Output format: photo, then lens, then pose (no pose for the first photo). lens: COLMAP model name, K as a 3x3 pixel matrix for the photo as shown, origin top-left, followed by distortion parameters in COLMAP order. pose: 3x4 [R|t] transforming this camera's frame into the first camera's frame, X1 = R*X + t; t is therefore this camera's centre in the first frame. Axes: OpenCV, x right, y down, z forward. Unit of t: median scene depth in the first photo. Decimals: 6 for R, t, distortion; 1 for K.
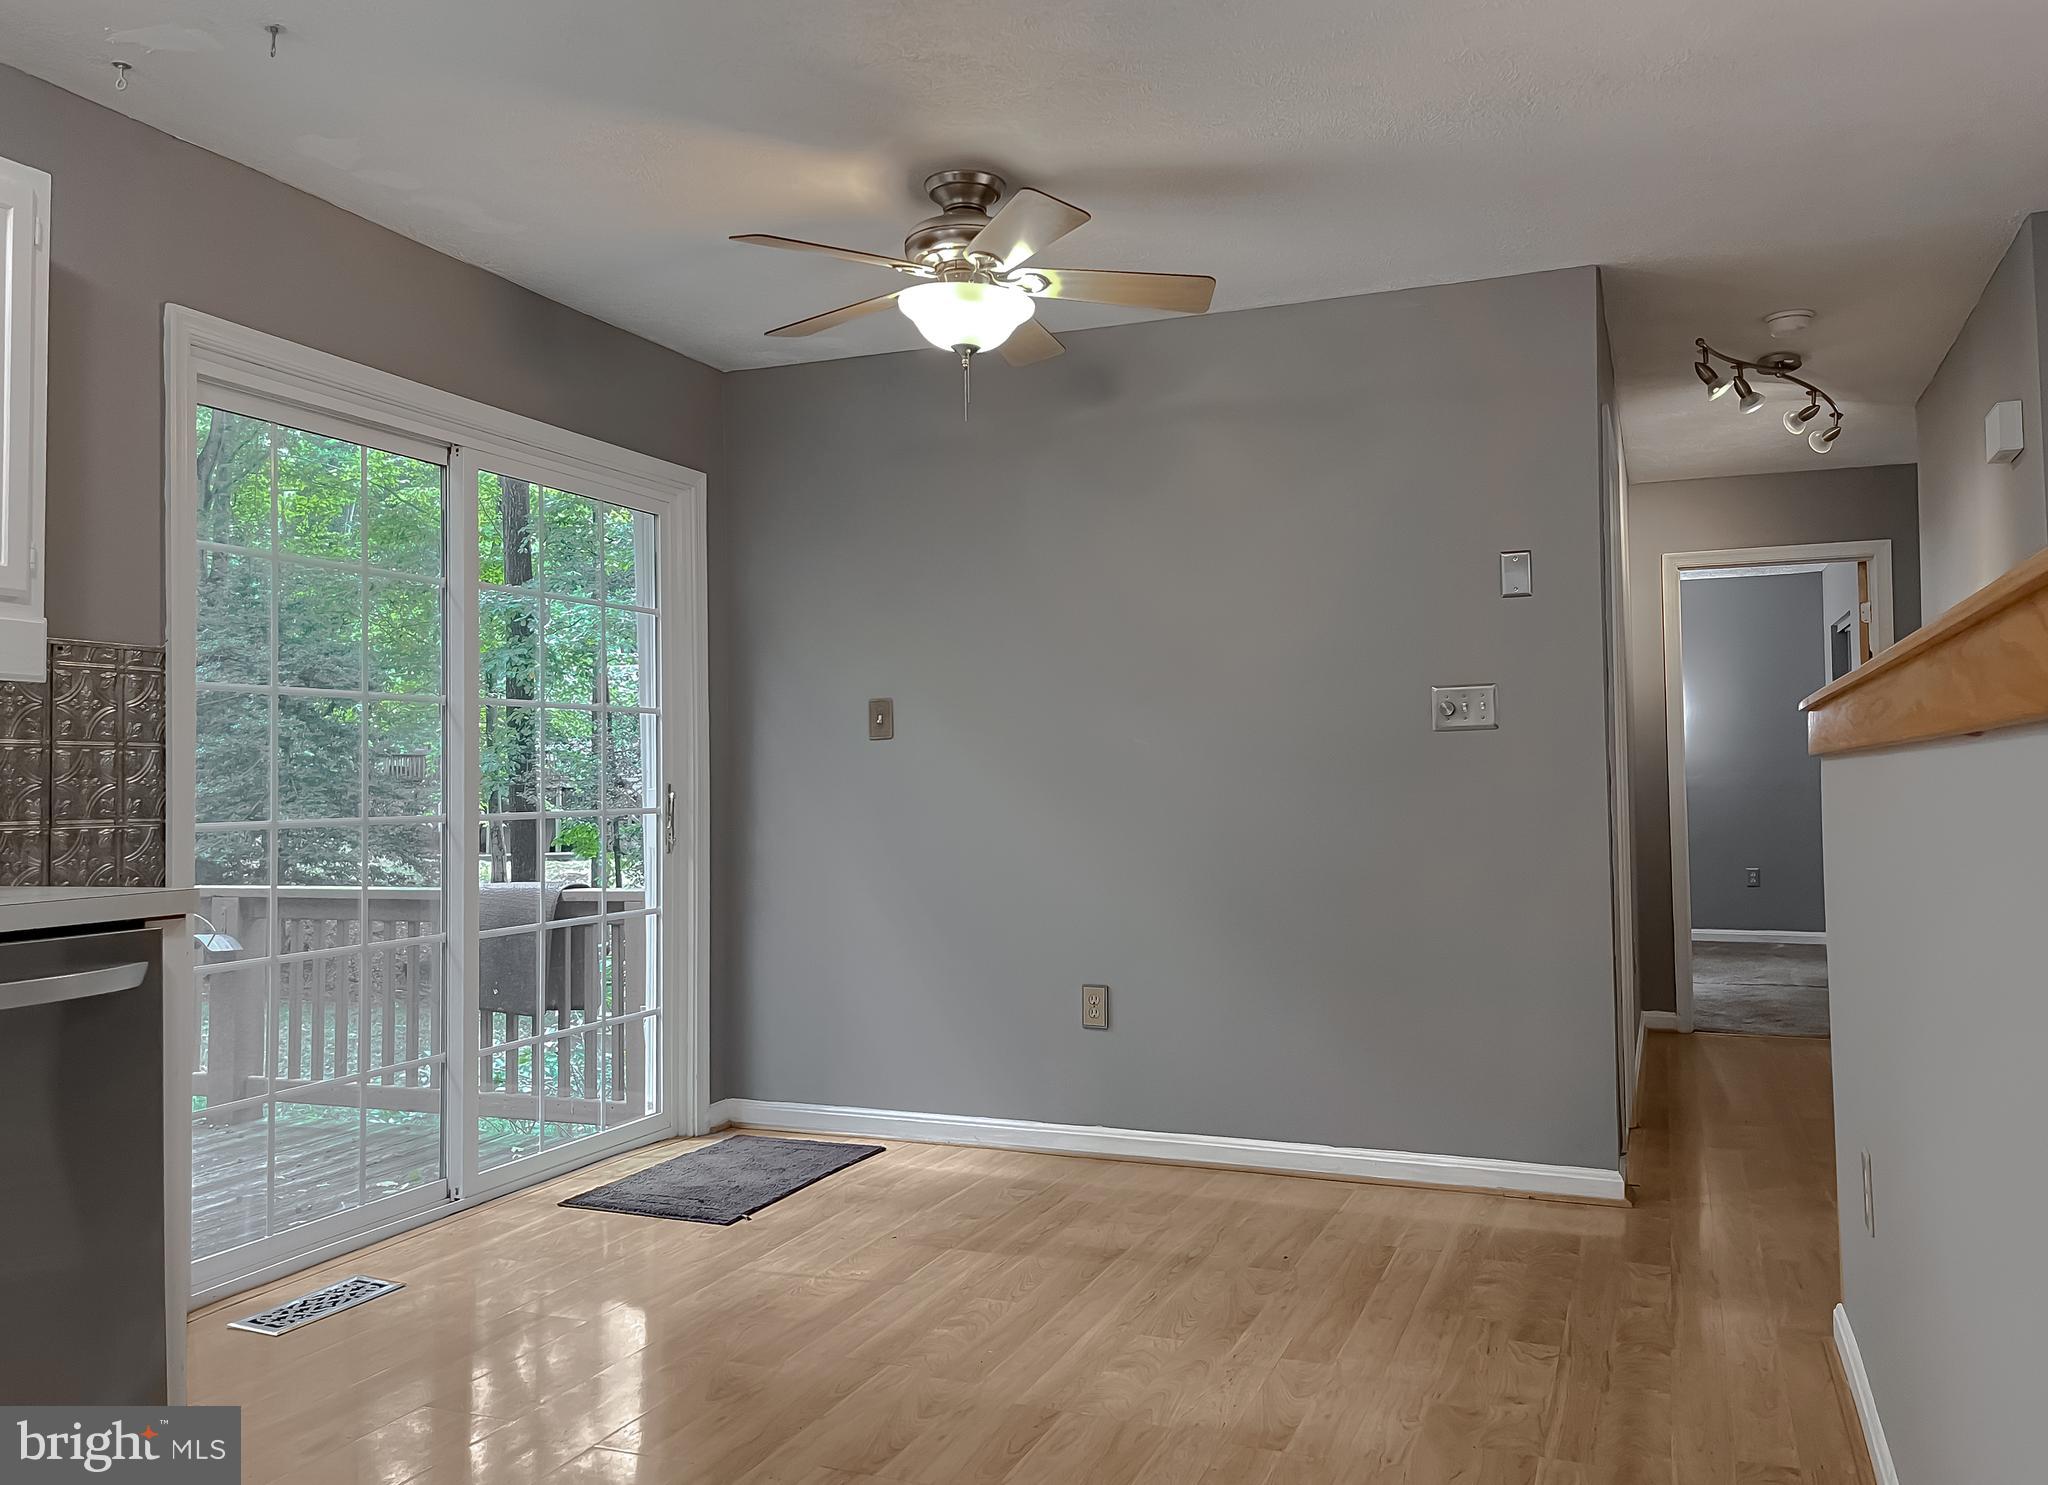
lens RADIAL K [[1598.5, 0, 1017.0], [0, 1598.5, 730.2], [0, 0, 1]] dist [0.020426, -0.001641]
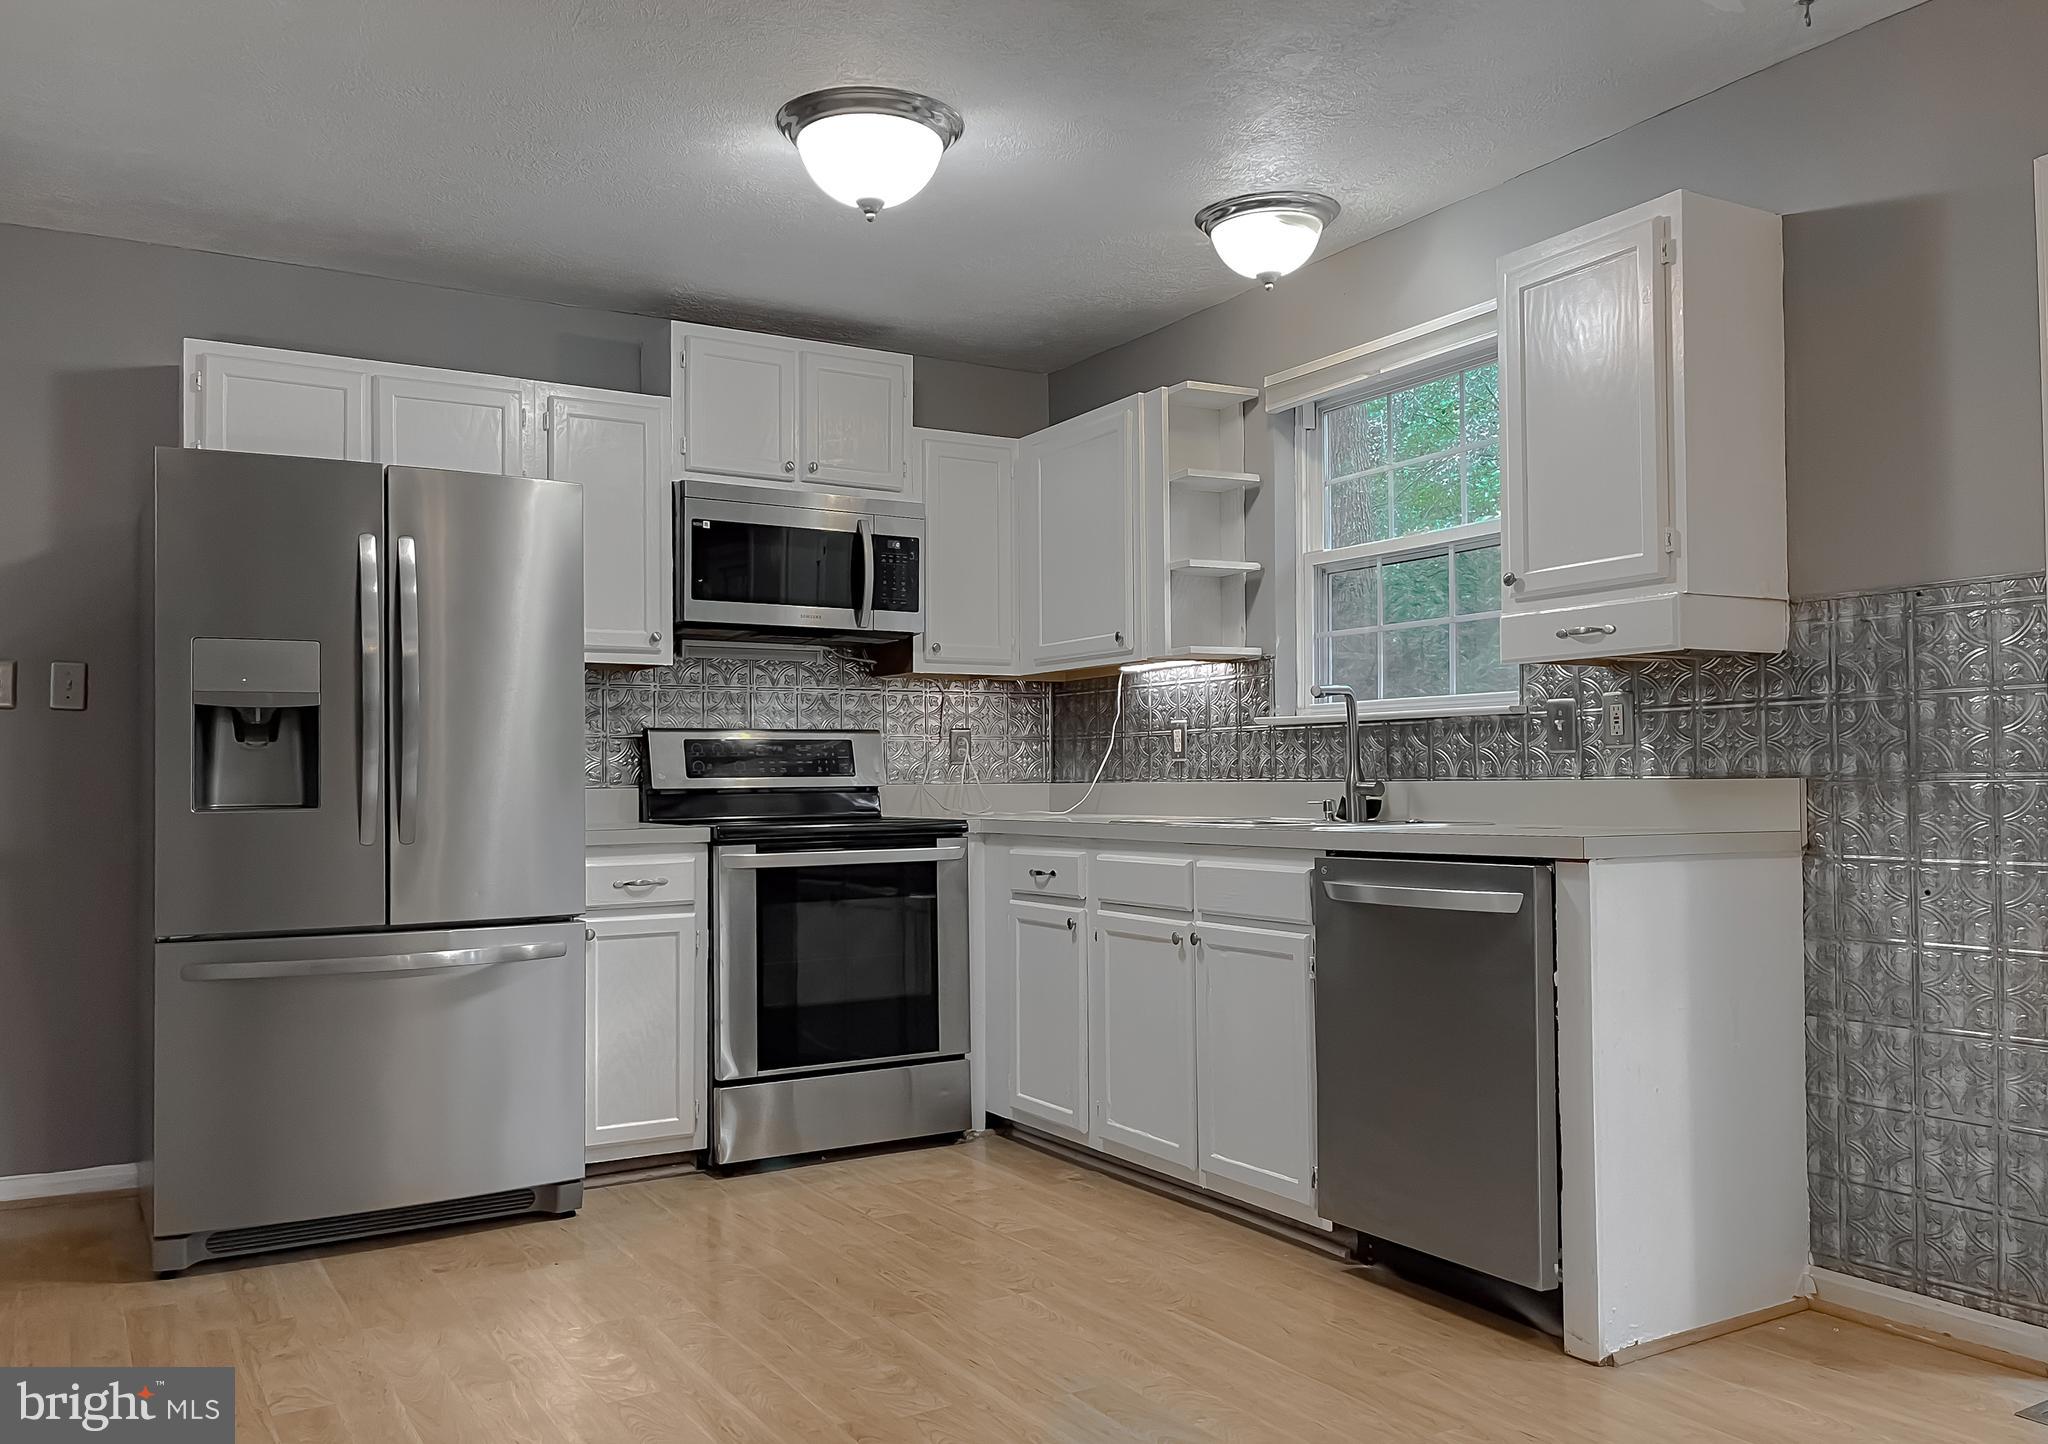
lens RADIAL K [[1609.6, 0, 1027.8], [0, 1609.6, 753.5], [0, 0, 1]] dist [0.037435, -0.004049]
pose [[-0.596519, -0.000846, -0.802599, 0.436004], [0.041401, 0.998636, -0.031823, 0.045803], [0.801531, -0.052211, -0.595670, 0.991841]]
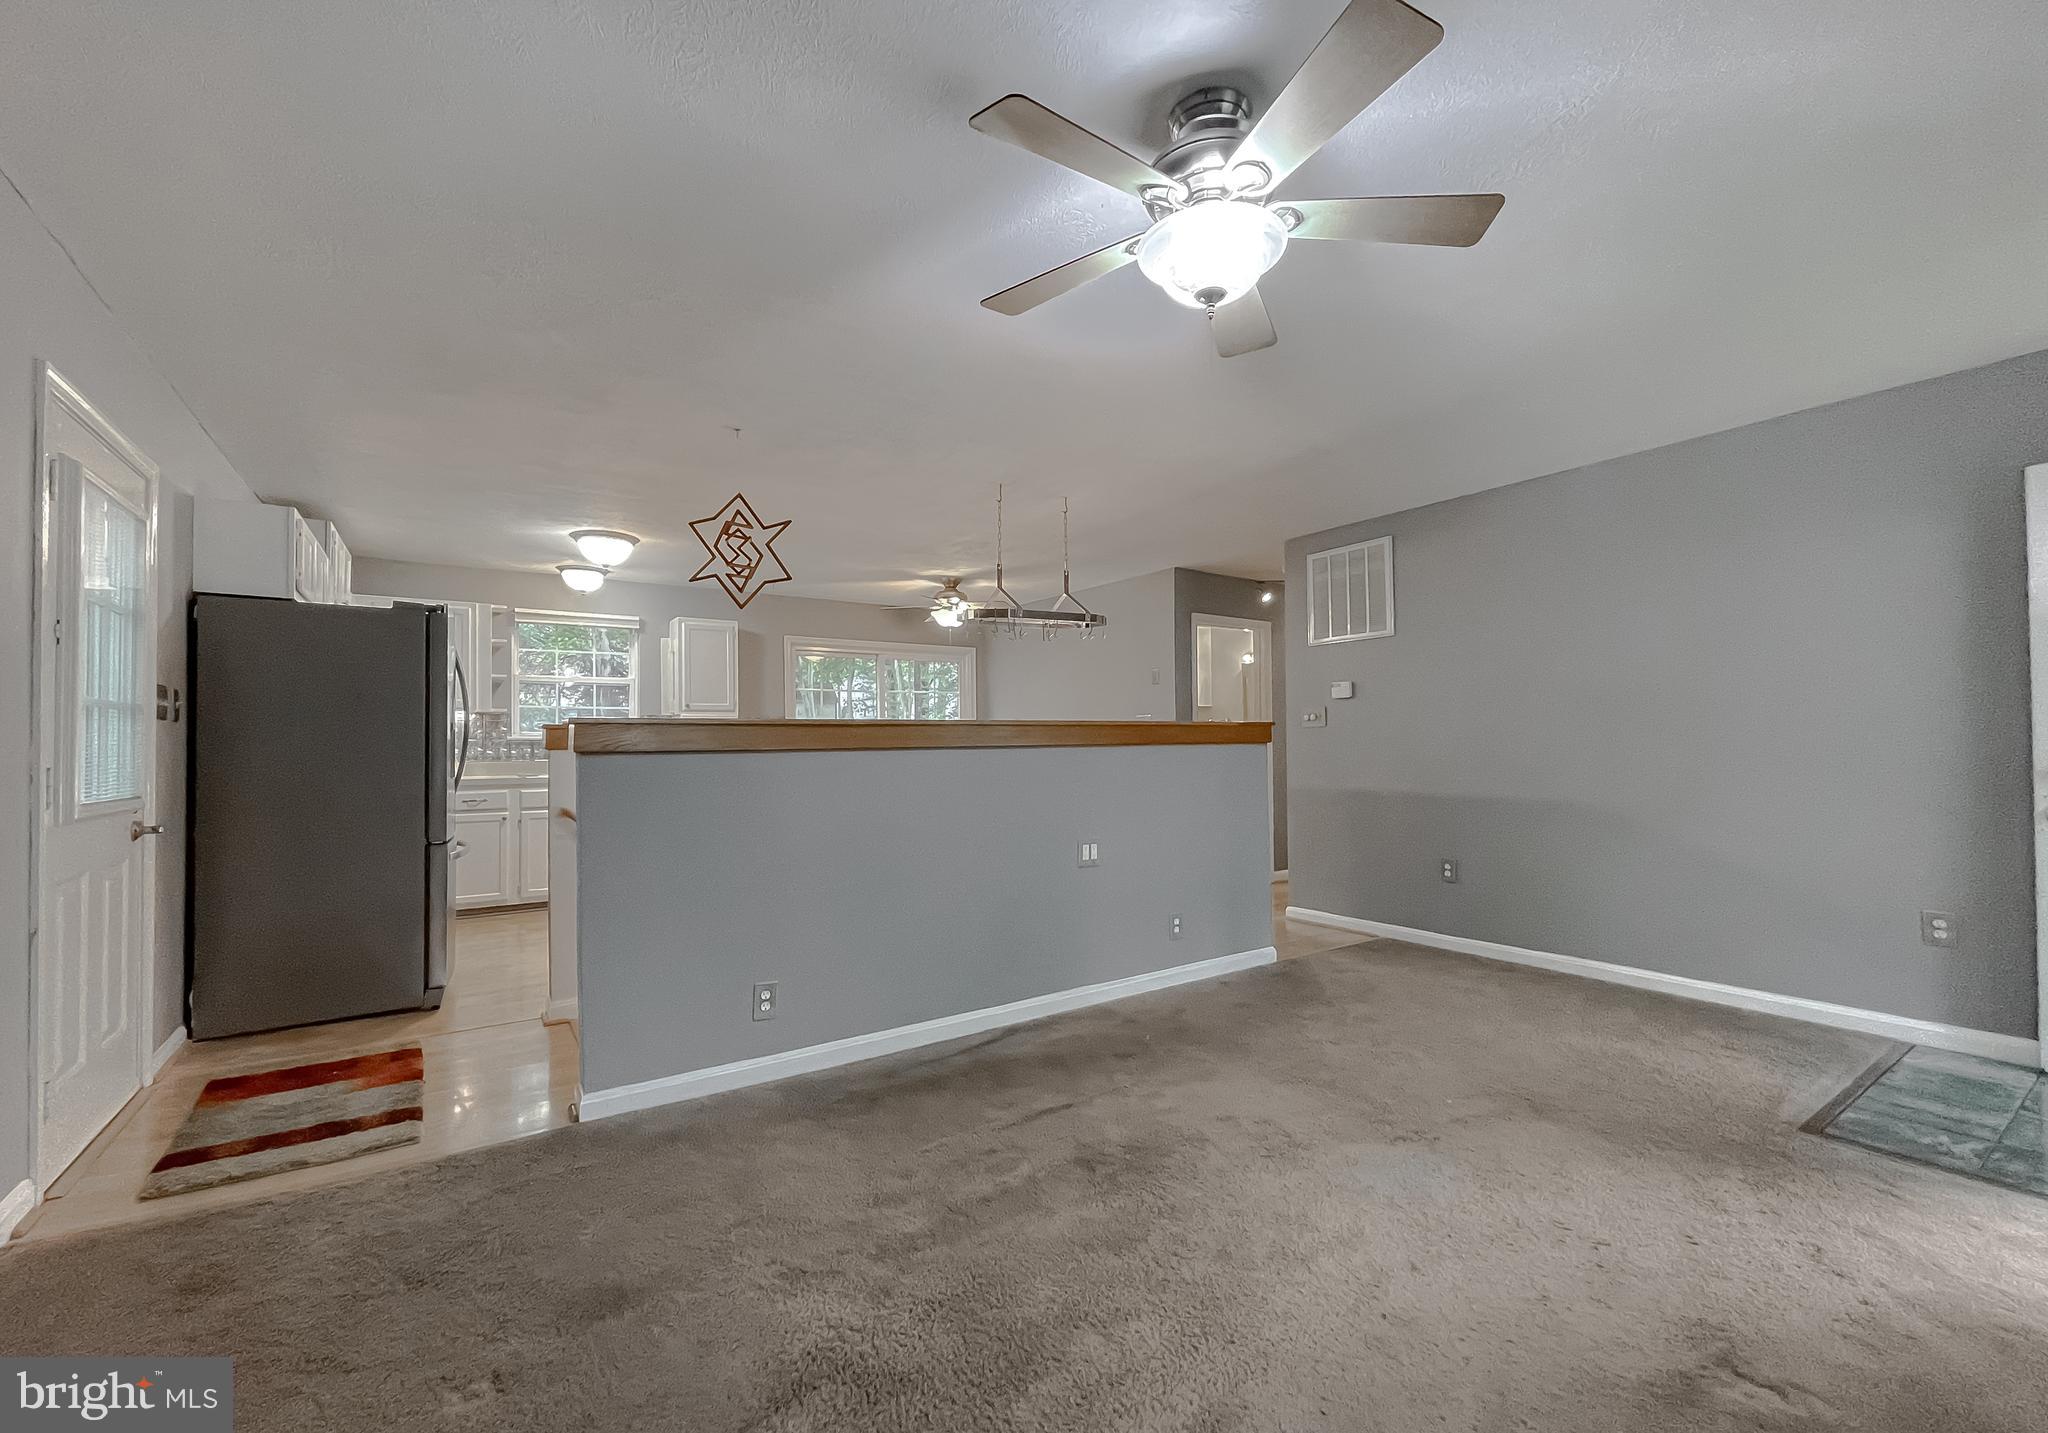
lens RADIAL K [[823.6, 0, 1002.6], [0, 823.6, 722.9], [0, 0, 1]] dist [-0.026878, 0.000031]
pose [[0.829449, -0.009135, -0.558507, 1.088401], [0.019701, 0.999723, 0.012907, -0.046778], [0.558235, -0.021709, 0.829399, -0.451700]]
